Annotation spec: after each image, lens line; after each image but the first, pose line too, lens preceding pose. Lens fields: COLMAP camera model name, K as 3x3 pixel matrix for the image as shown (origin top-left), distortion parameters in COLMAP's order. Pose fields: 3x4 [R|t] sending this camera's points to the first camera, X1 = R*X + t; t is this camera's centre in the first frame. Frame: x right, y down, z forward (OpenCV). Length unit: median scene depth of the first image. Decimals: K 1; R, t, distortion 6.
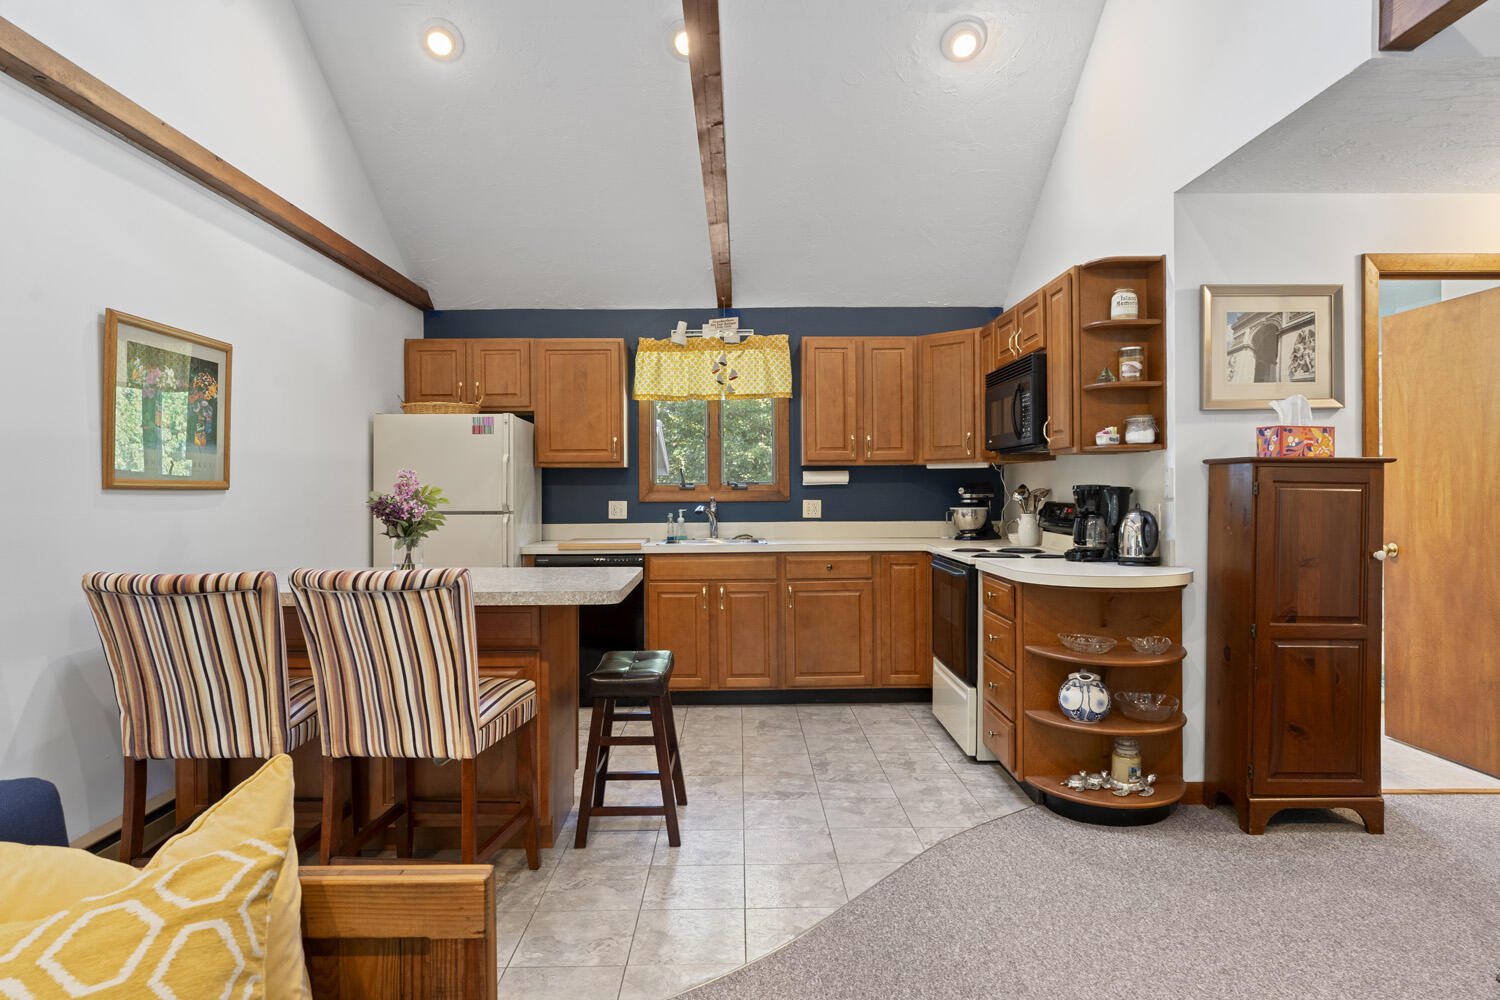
lens RADIAL K [[894.0, 0, 745.5], [0, 894.0, 493.4], [0, 0, 1]] dist [-0.004752, 0.004906]
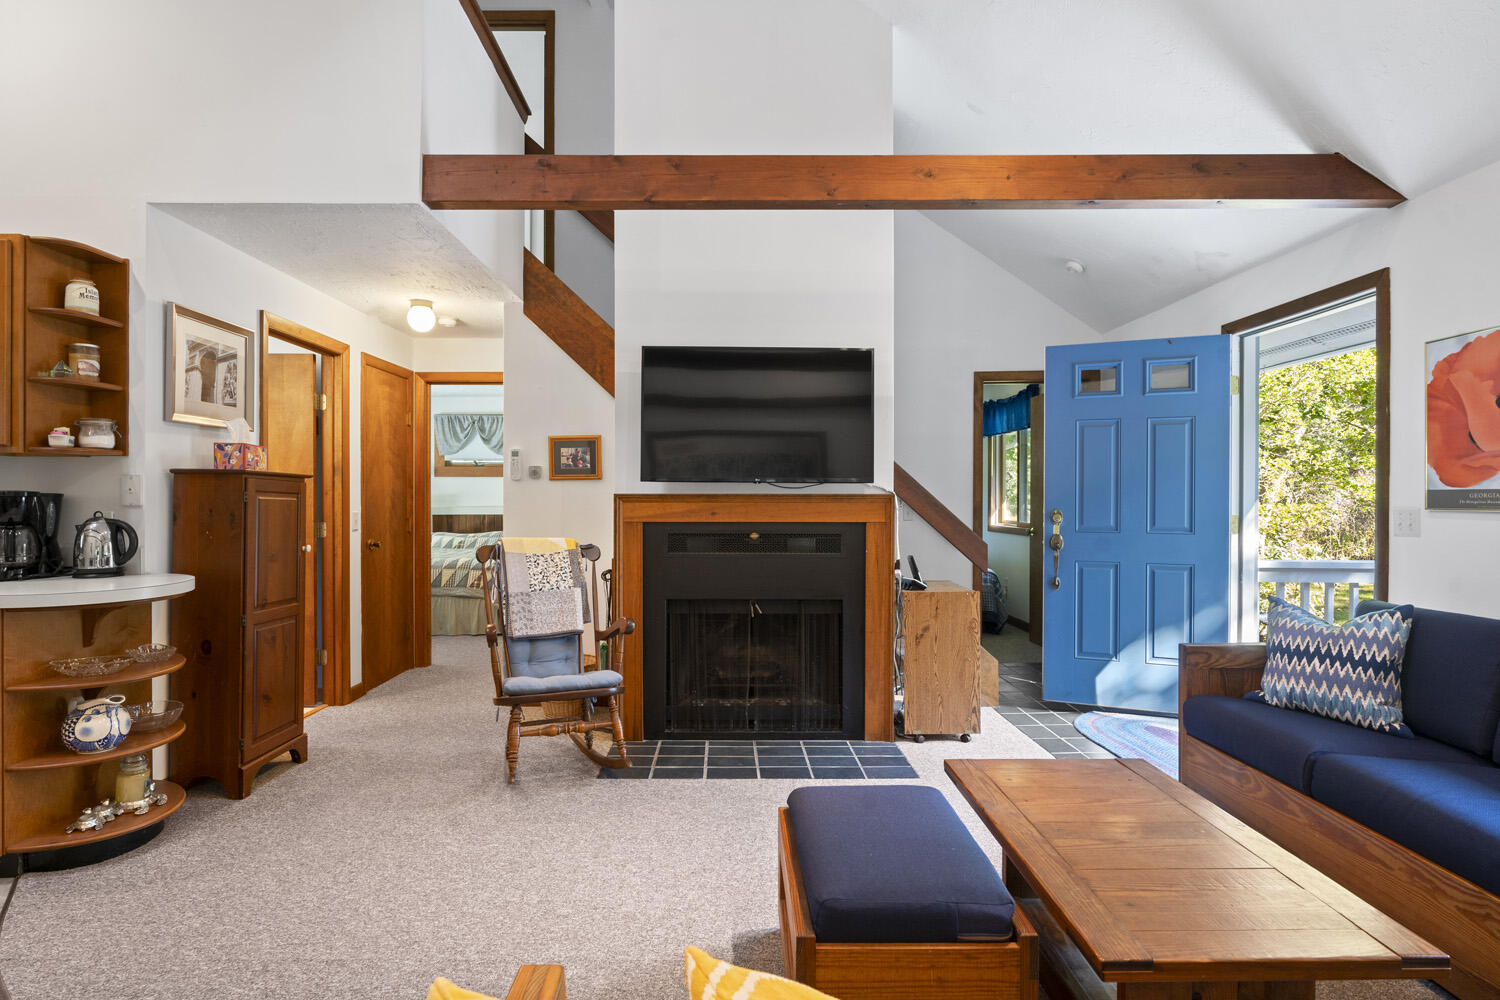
lens RADIAL K [[778.7, 0, 747.2], [0, 778.7, 495.9], [0, 0, 1]] dist [-0.004884, -0.000802]
pose [[-0.012847, 0.010460, 0.999863, -0.384426], [0.000544, 0.999945, -0.010454, 0.003658], [-0.999917, 0.000410, -0.012852, 0.318995]]
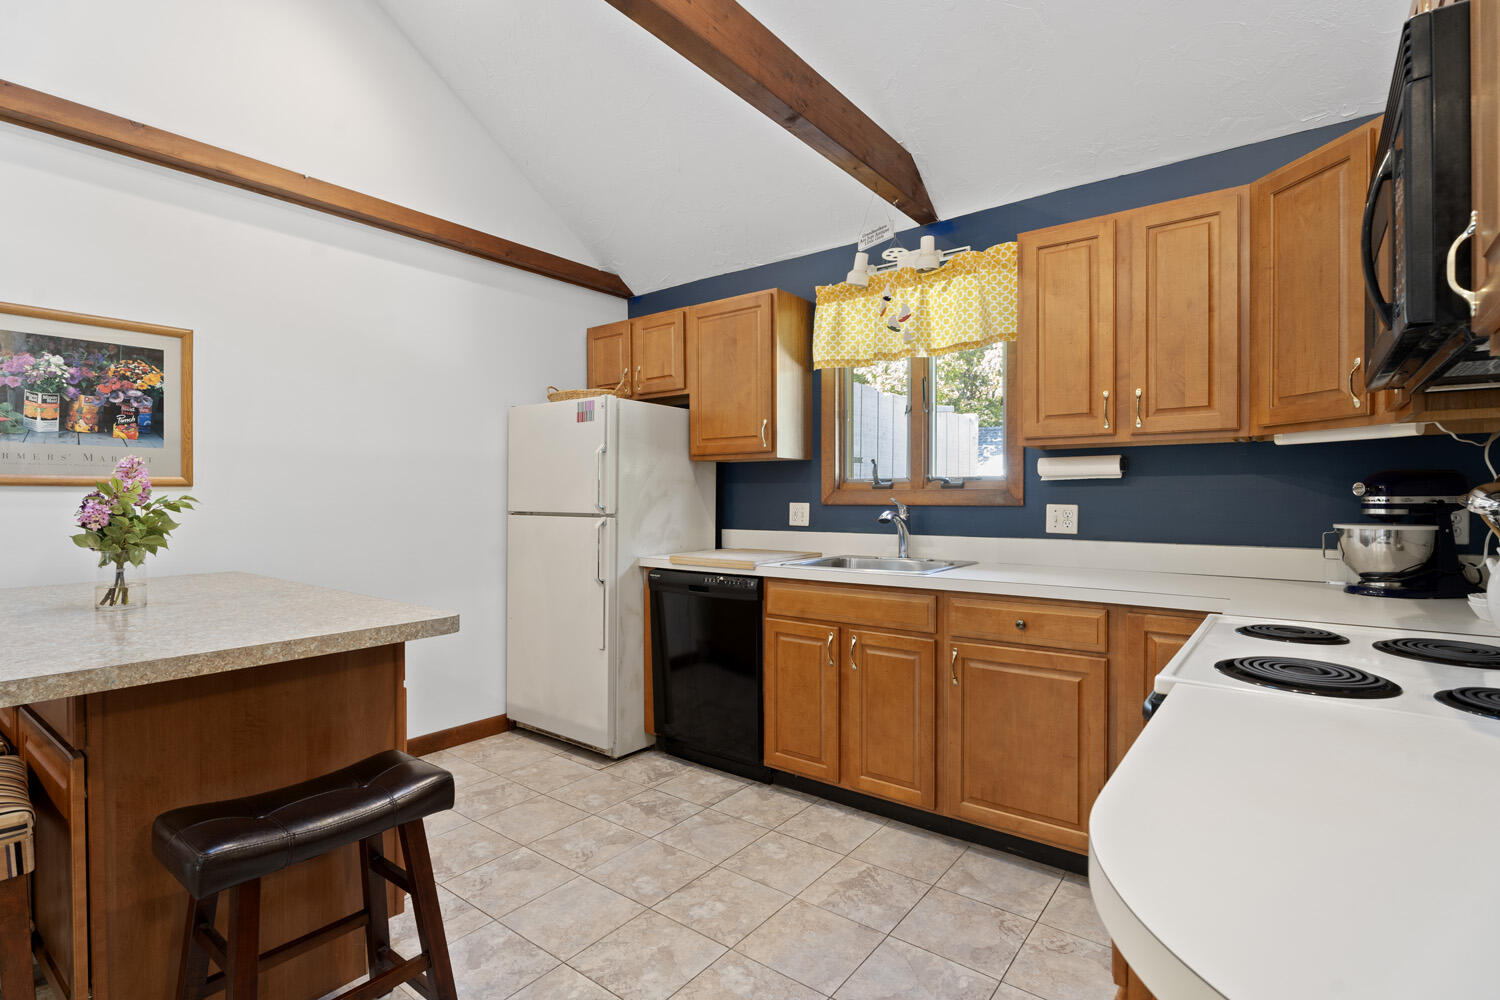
lens RADIAL K [[725.2, 0, 741.4], [0, 725.2, 501.5], [0, 0, 1]] dist [-0.005708, 0.000771]
pose [[0.783469, 0.009972, -0.621351, 0.331562], [-0.004014, 0.999932, 0.010987, 0.000980], [0.621418, -0.006114, 0.783455, 0.742588]]
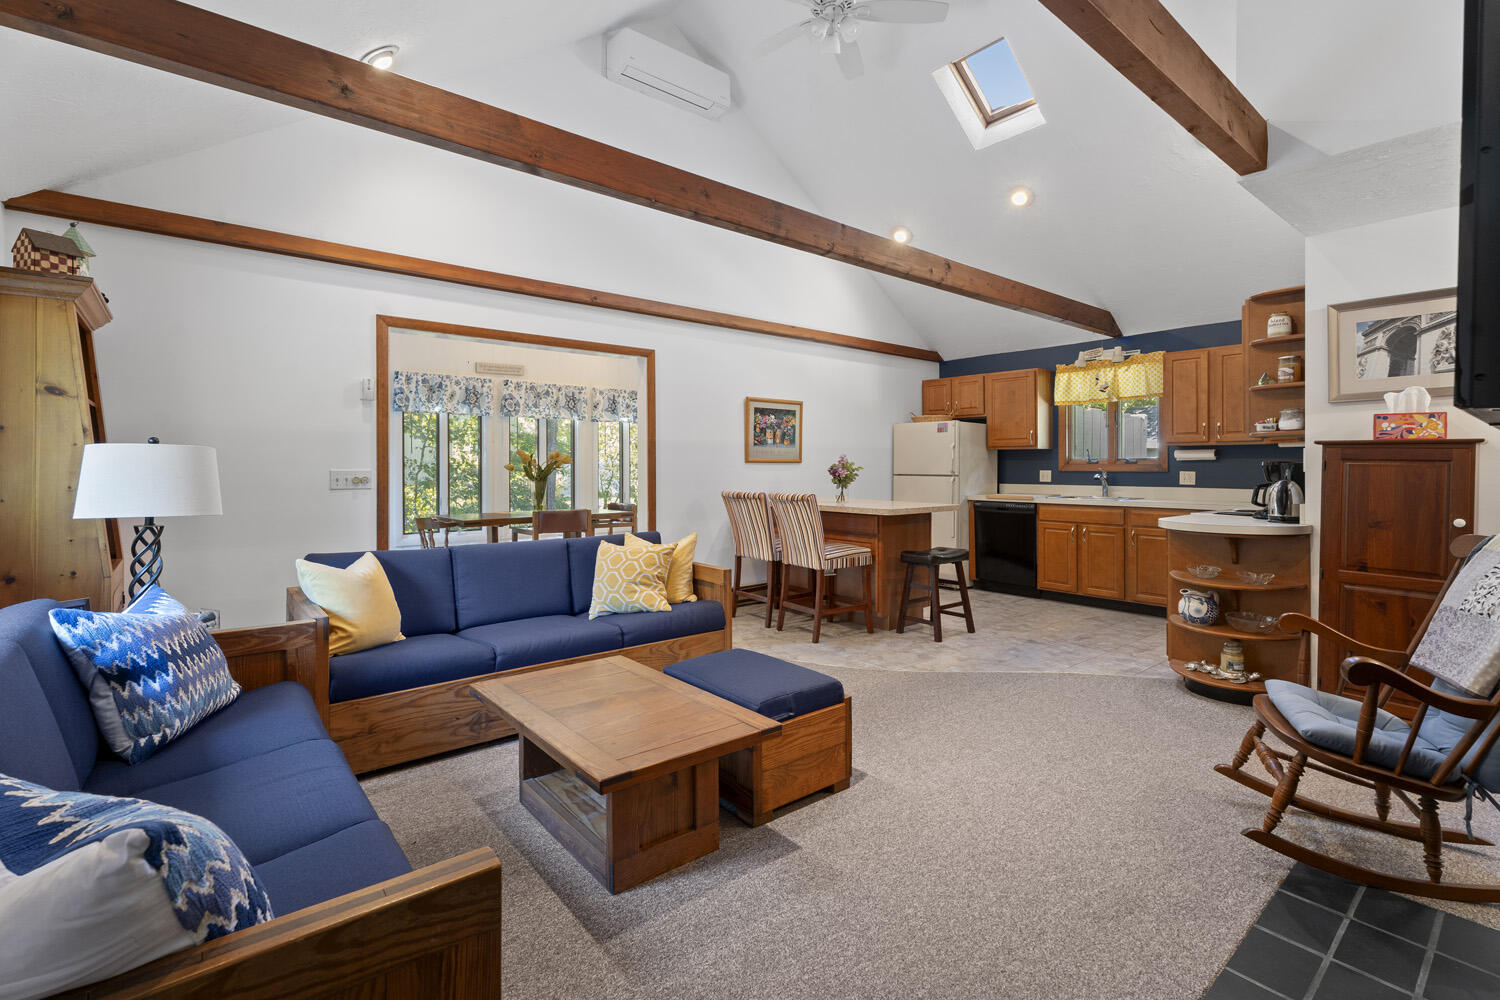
lens RADIAL K [[679.4, 0, 736.1], [0, 679.4, 463.0], [0, 0, 1]] dist [0.004909, 0.001007]
pose [[0.619818, 0.004056, -0.784735, 0.715237], [-0.005697, 0.999984, 0.000669, -0.003371], [0.784725, 0.004056, 0.619831, -0.253627]]
